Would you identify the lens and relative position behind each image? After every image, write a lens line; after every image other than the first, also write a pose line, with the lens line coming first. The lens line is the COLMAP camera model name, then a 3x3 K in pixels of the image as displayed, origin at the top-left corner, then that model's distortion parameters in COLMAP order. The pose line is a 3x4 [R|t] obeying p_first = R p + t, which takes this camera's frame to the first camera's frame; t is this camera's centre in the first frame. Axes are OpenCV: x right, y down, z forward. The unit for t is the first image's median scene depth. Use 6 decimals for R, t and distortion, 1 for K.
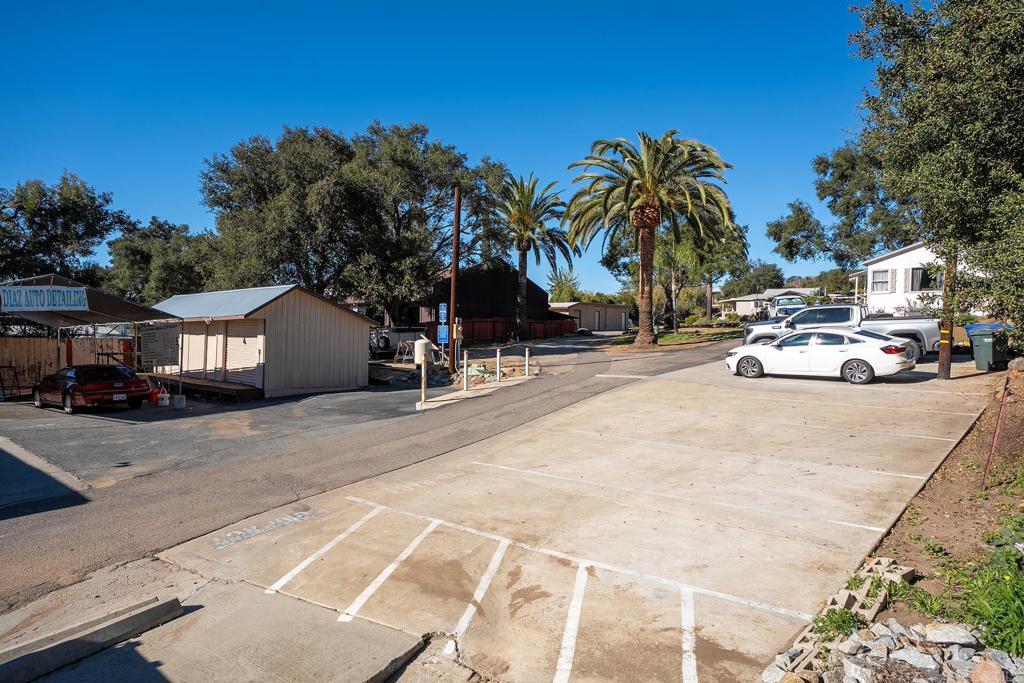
lens RADIAL K [[599.0, 0, 514.3], [0, 599.0, 348.9], [0, 0, 1]] dist [0.009083, 0.000156]
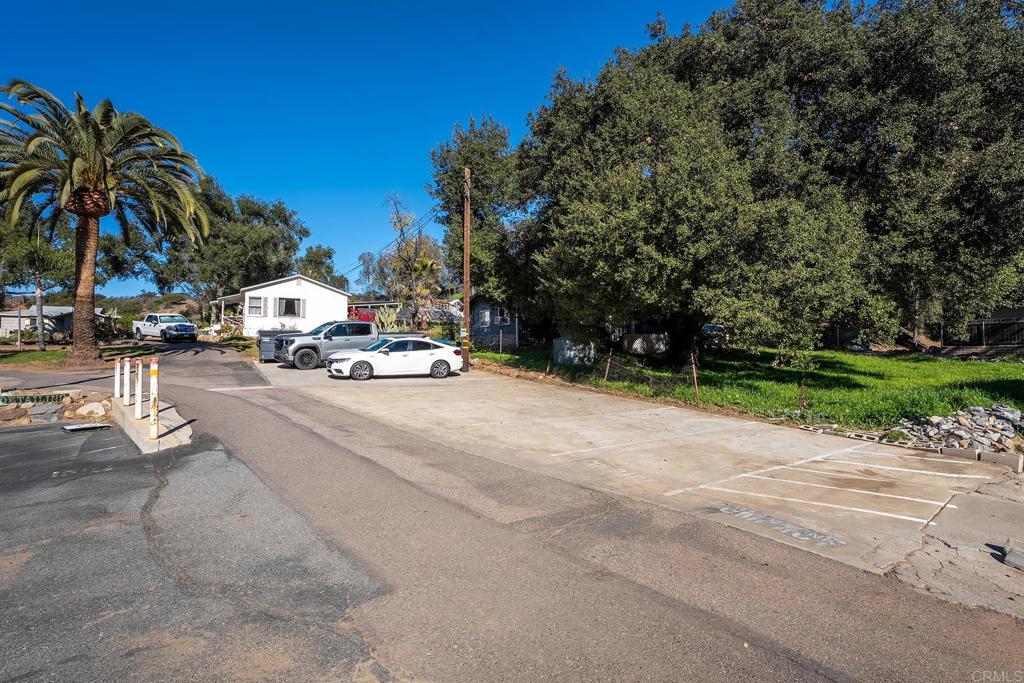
lens RADIAL K [[525.4, 0, 516.7], [0, 525.4, 346.1], [0, 0, 1]] dist [0.007239, 0.000904]
pose [[0.315343, 0.008502, 0.948940, -0.177203], [0.036668, 0.999104, -0.021137, 0.006000], [-0.948269, 0.041461, 0.314748, 0.155675]]
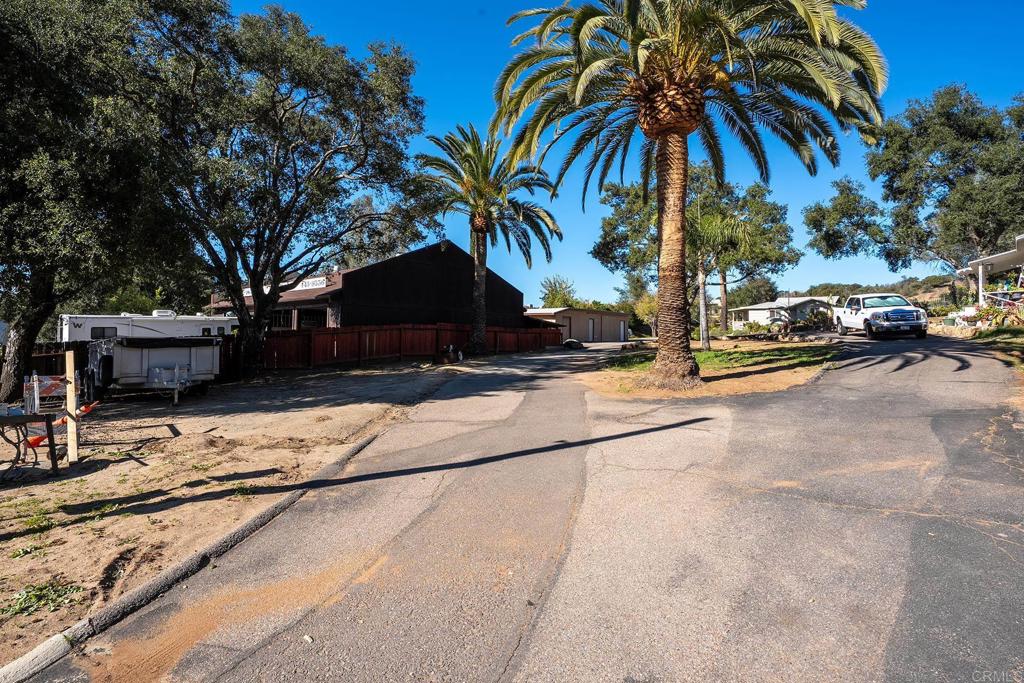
lens RADIAL K [[506.2, 0, 503.9], [0, 506.2, 300.8], [0, 0, 1]] dist [-0.005095, -0.000270]
pose [[0.998807, 0.006143, -0.048441, 0.070870], [-0.011228, 0.994364, -0.105420, -0.016302], [0.047521, 0.105838, 0.993247, 0.397444]]
